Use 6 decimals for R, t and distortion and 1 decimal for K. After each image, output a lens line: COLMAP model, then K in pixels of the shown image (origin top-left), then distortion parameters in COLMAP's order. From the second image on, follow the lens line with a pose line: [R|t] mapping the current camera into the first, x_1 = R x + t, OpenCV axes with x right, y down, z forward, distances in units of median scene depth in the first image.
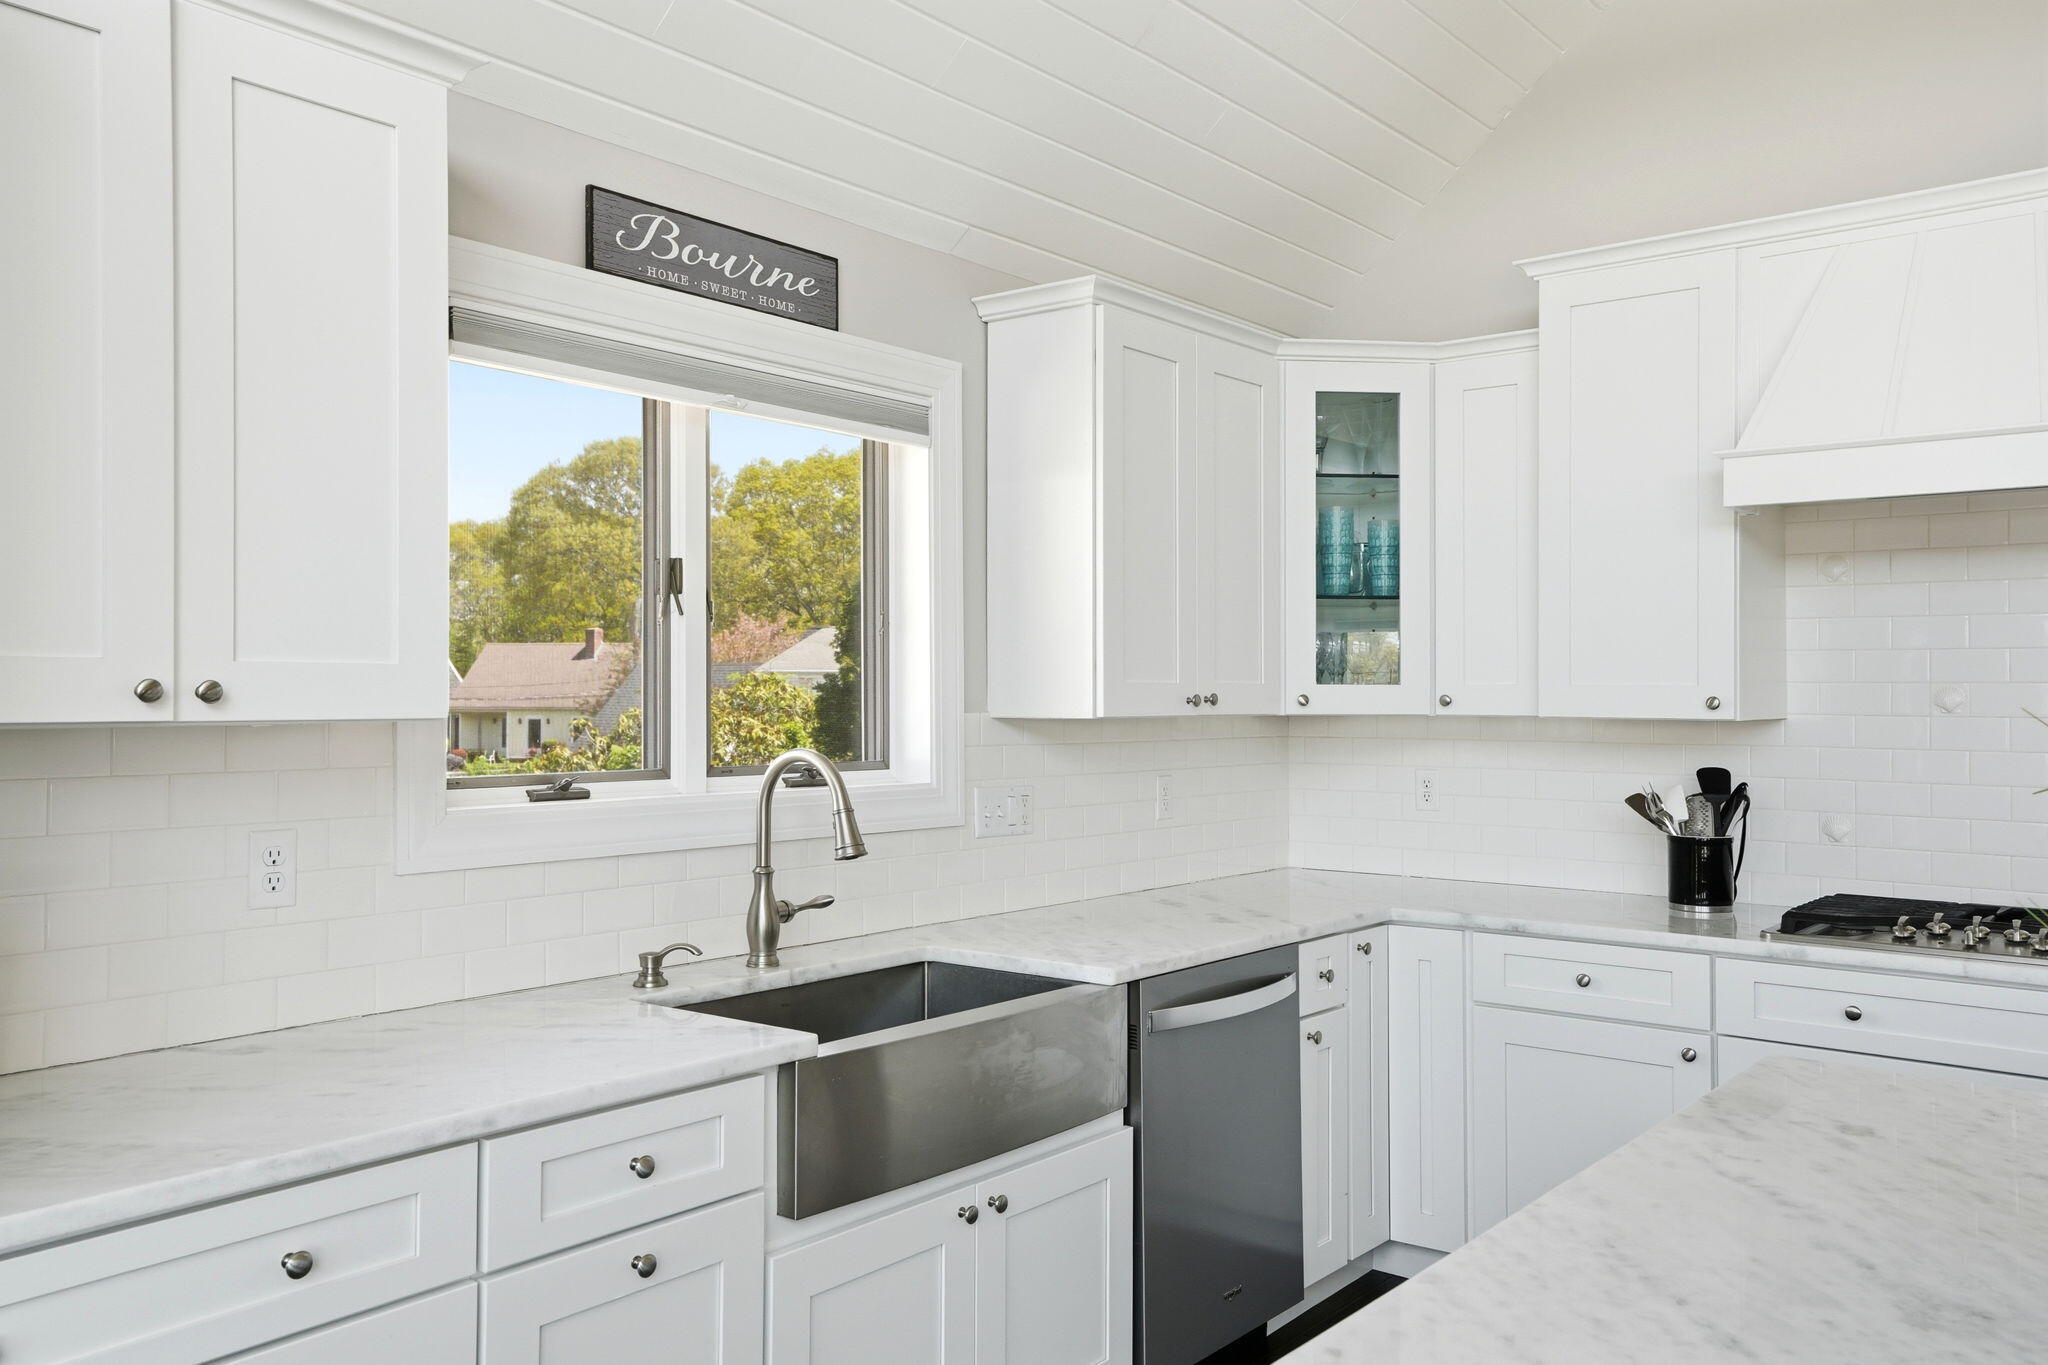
lens RADIAL K [[1601.9, 0, 1024.0], [0, 1601.9, 682.5], [0, 0, 1]] dist [0.022098, 0.003568]
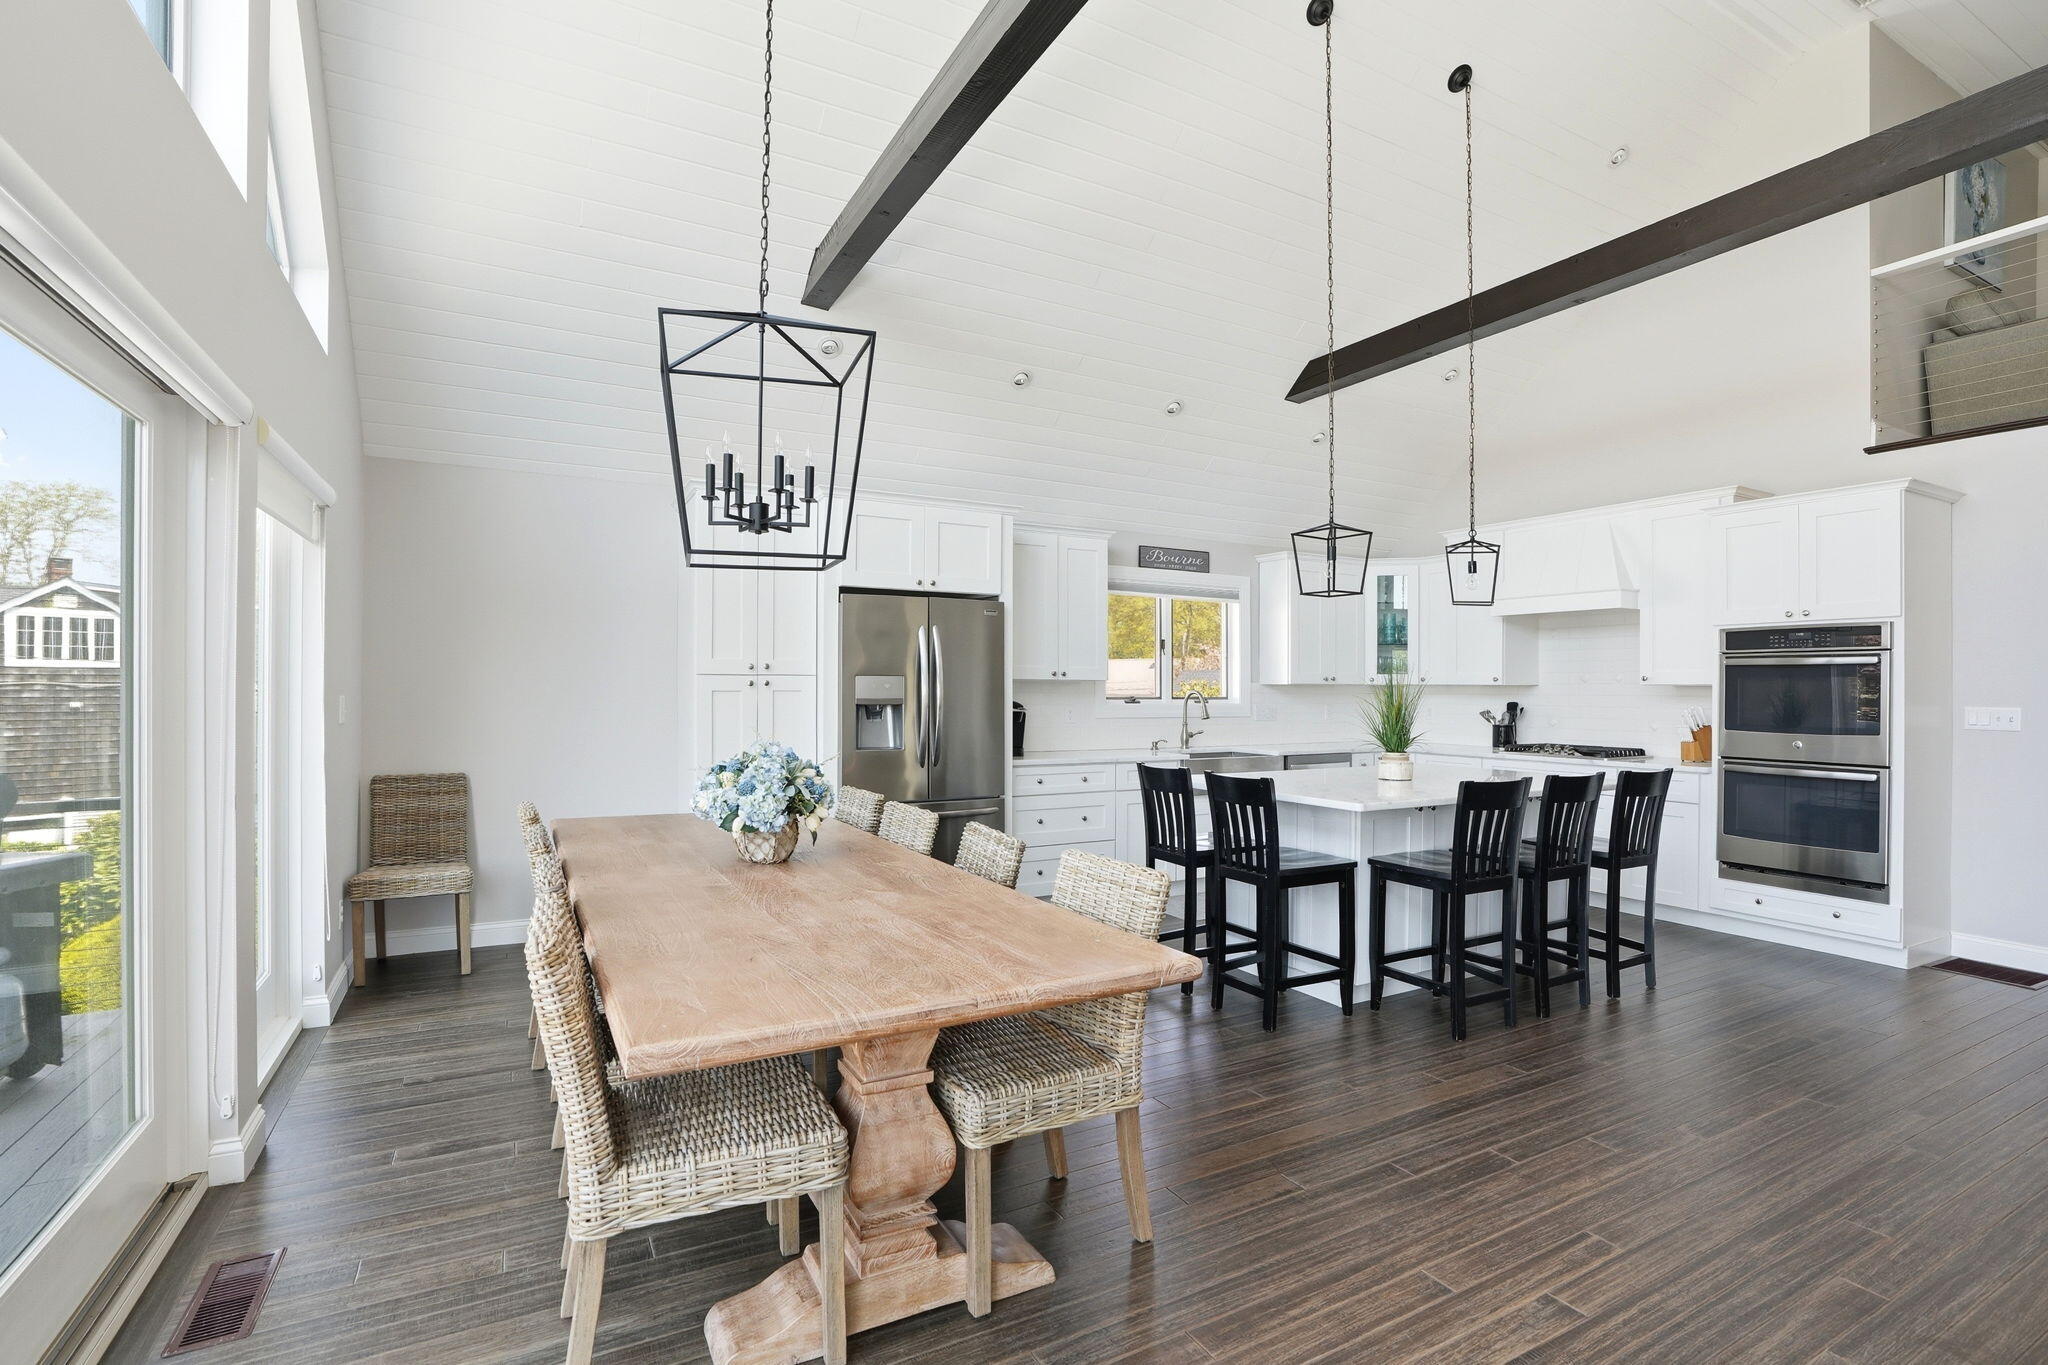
lens RADIAL K [[941.7, 0, 1053.5], [0, 941.7, 693.5], [0, 0, 1]] dist [-0.060318, 0.018395]
pose [[0.930230, 0.003555, -0.366959, 0.321472], [0.001381, 0.999912, 0.013187, 0.016683], [0.366974, -0.012774, 0.930144, -1.036742]]
